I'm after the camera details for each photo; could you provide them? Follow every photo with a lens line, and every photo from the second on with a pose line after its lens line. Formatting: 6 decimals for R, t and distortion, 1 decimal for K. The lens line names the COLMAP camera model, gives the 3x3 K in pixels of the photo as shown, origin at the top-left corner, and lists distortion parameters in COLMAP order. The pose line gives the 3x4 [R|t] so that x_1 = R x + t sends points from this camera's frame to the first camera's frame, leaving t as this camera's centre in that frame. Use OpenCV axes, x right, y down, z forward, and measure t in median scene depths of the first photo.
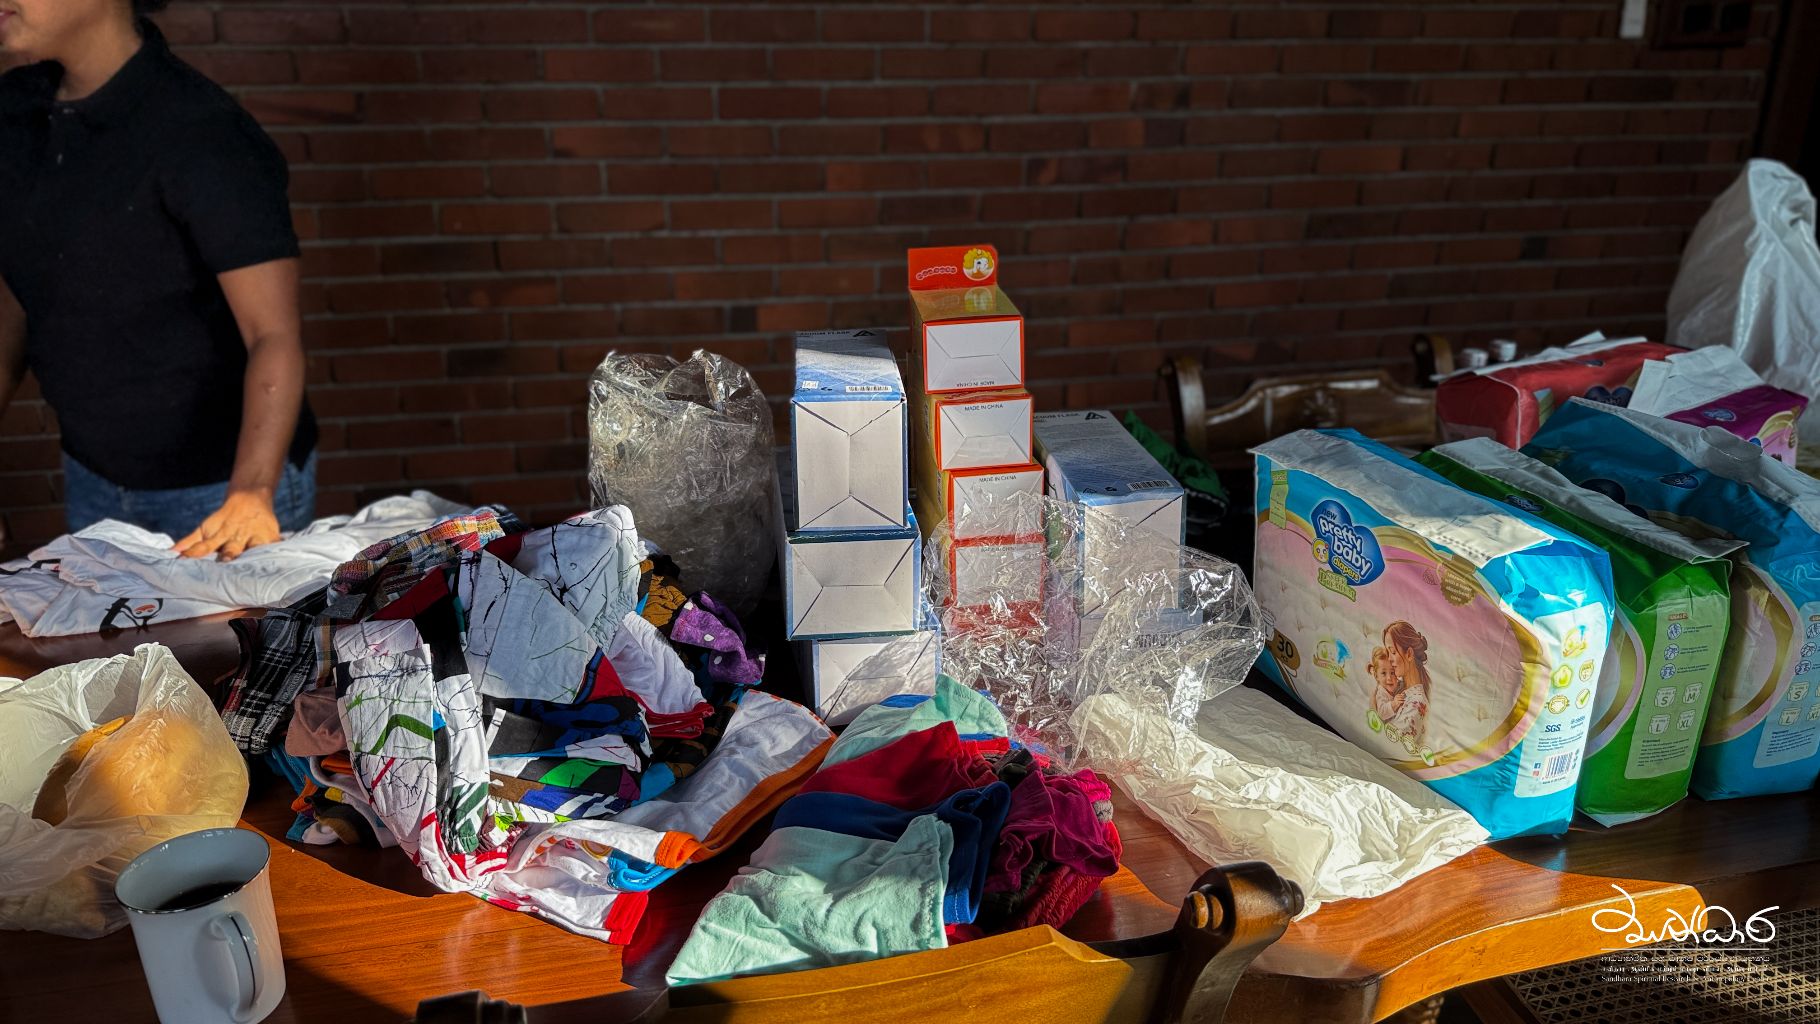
lens RADIAL K [[1283.3, 0, 812.2], [0, 1283.3, 487.7], [0, 0, 1]] dist [0.103080, -0.114574]
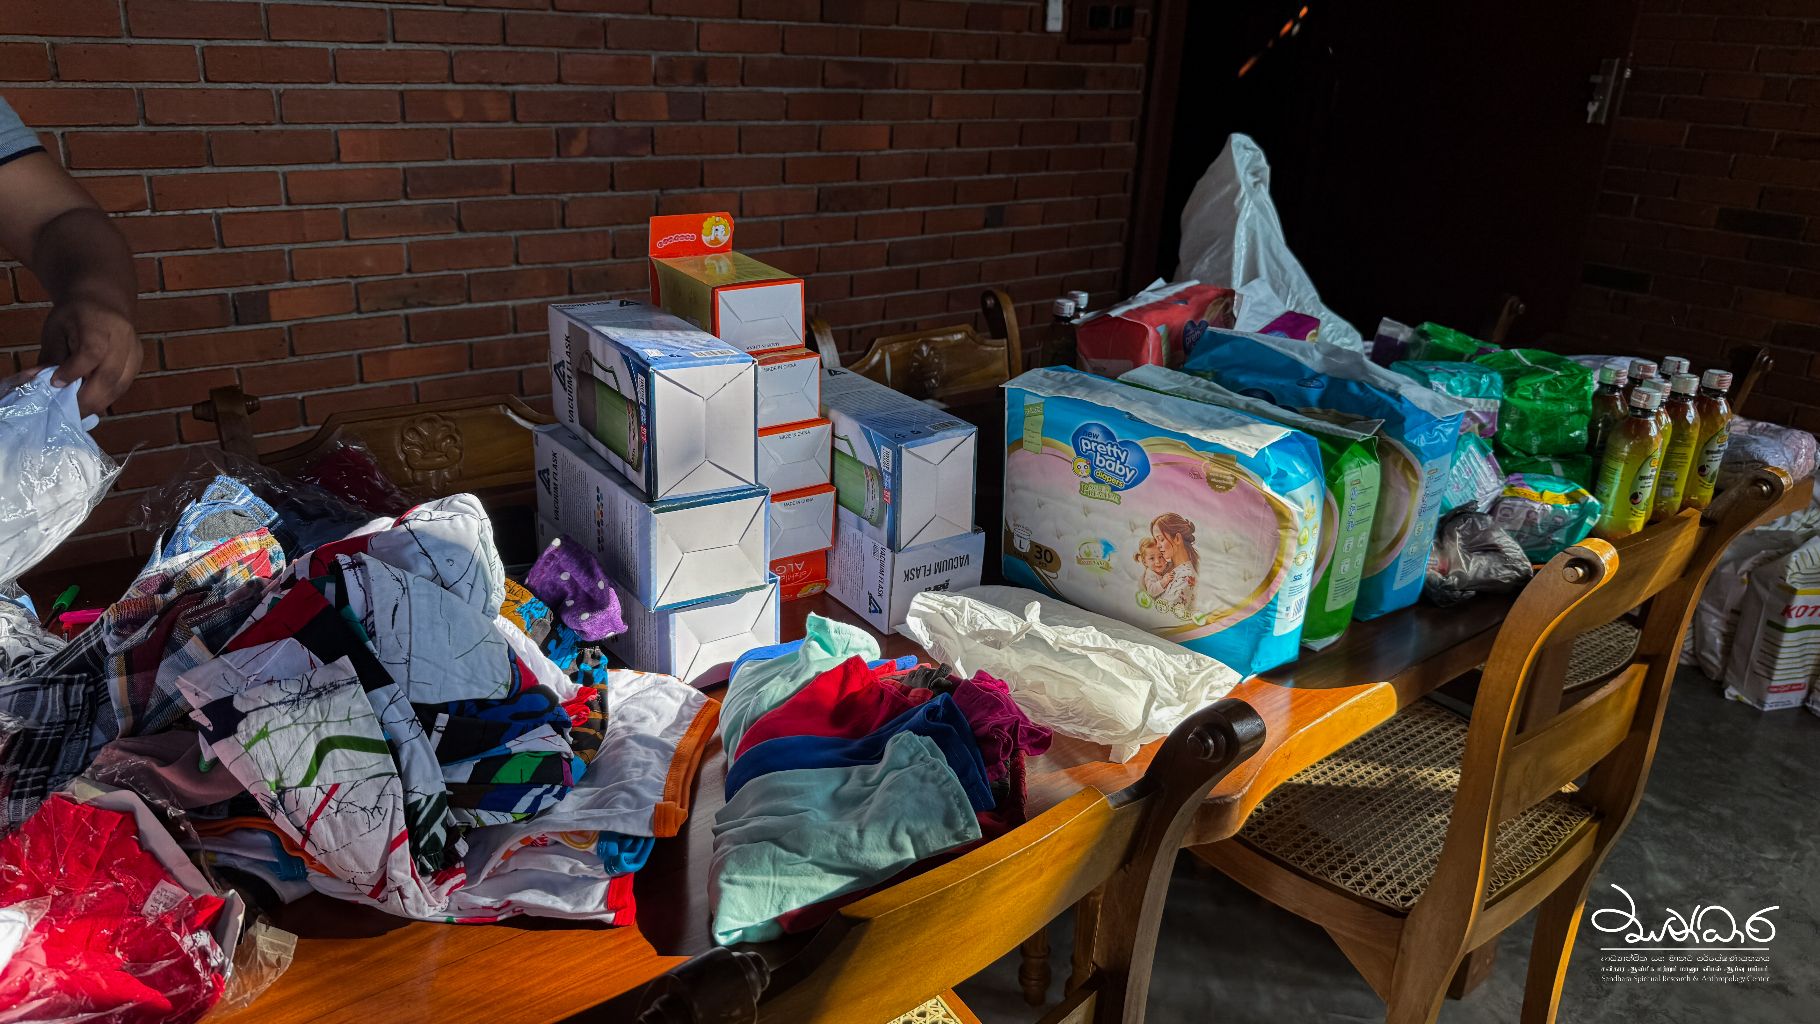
lens RADIAL K [[1278.4, 0, 910.0], [0, 1278.4, 512.0], [0, 0, 1]] dist [0.087566, -0.094380]
pose [[0.902588, -0.118371, 0.413913, -0.246858], [0.102690, 0.992901, 0.060021, 0.003531], [-0.418080, -0.011670, 0.908335, 0.006728]]
